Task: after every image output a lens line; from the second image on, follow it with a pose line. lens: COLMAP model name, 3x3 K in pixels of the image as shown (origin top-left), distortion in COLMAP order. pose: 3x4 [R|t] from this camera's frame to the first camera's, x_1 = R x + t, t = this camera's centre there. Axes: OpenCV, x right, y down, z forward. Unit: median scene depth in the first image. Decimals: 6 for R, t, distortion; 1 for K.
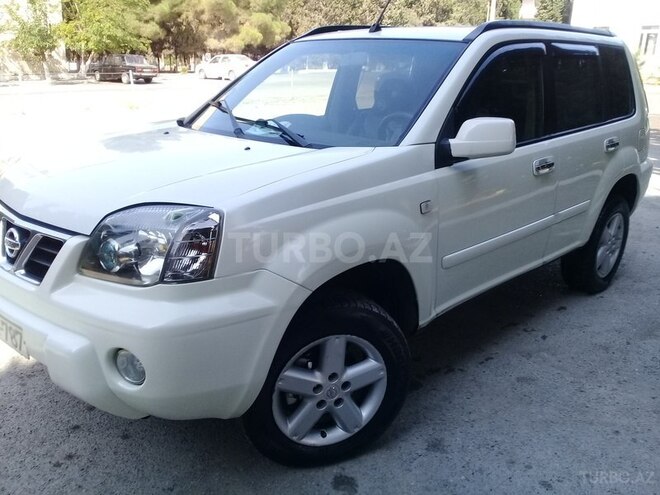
lens RADIAL K [[639.0, 0, 330.0], [0, 639.0, 247.5], [0, 0, 1]] dist [0.006913, -0.013117]
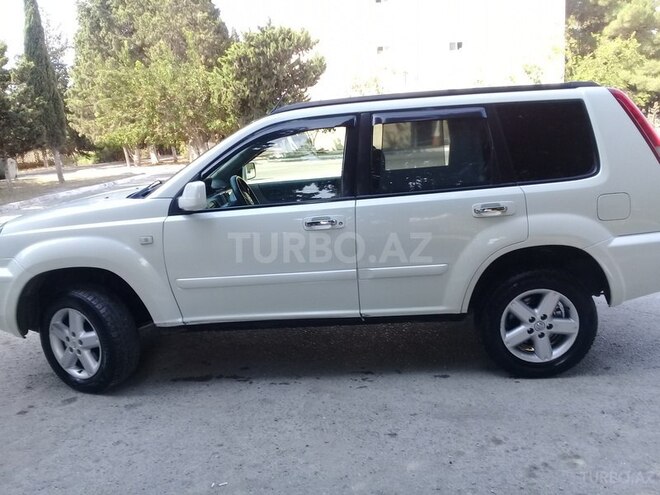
lens RADIAL K [[639.0, 0, 330.0], [0, 639.0, 247.5], [0, 0, 1]] dist [0.006913, -0.013117]
pose [[0.633927, 0.085682, -0.768632, 1.509014], [-0.149607, 0.988658, -0.013178, -0.088240], [0.758785, 0.123346, 0.639555, 0.372325]]
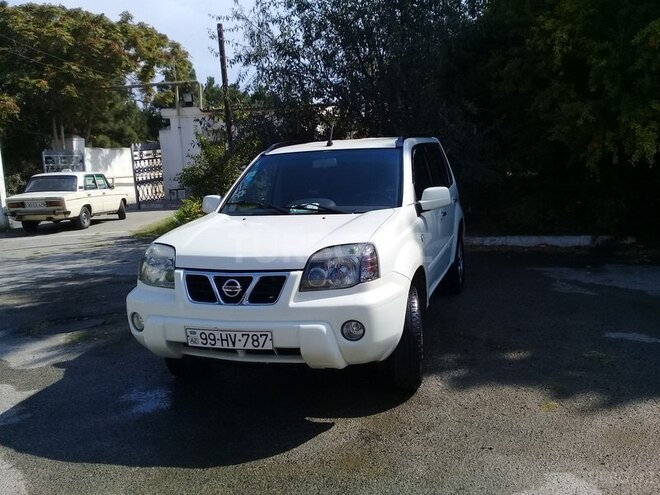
lens RADIAL K [[639.0, 0, 330.0], [0, 639.0, 247.5], [0, 0, 1]] dist [0.006913, -0.013117]
pose [[0.889882, -0.133074, 0.436350, -0.843226], [0.194482, 0.975897, -0.099001, 0.086474], [-0.412659, 0.172962, 0.894314, -0.477296]]
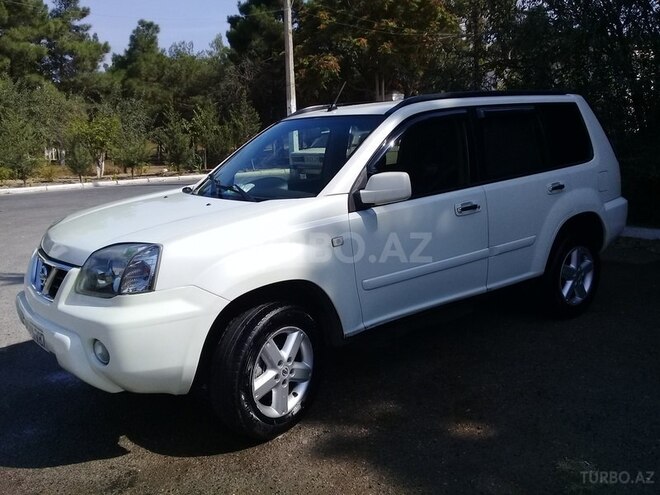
lens RADIAL K [[639.0, 0, 330.0], [0, 639.0, 247.5], [0, 0, 1]] dist [0.006913, -0.013117]
pose [[0.986357, -0.040650, -0.159521, 0.331156], [0.025424, 0.995023, -0.096353, 0.072827], [0.162643, 0.090982, 0.982481, -0.286585]]
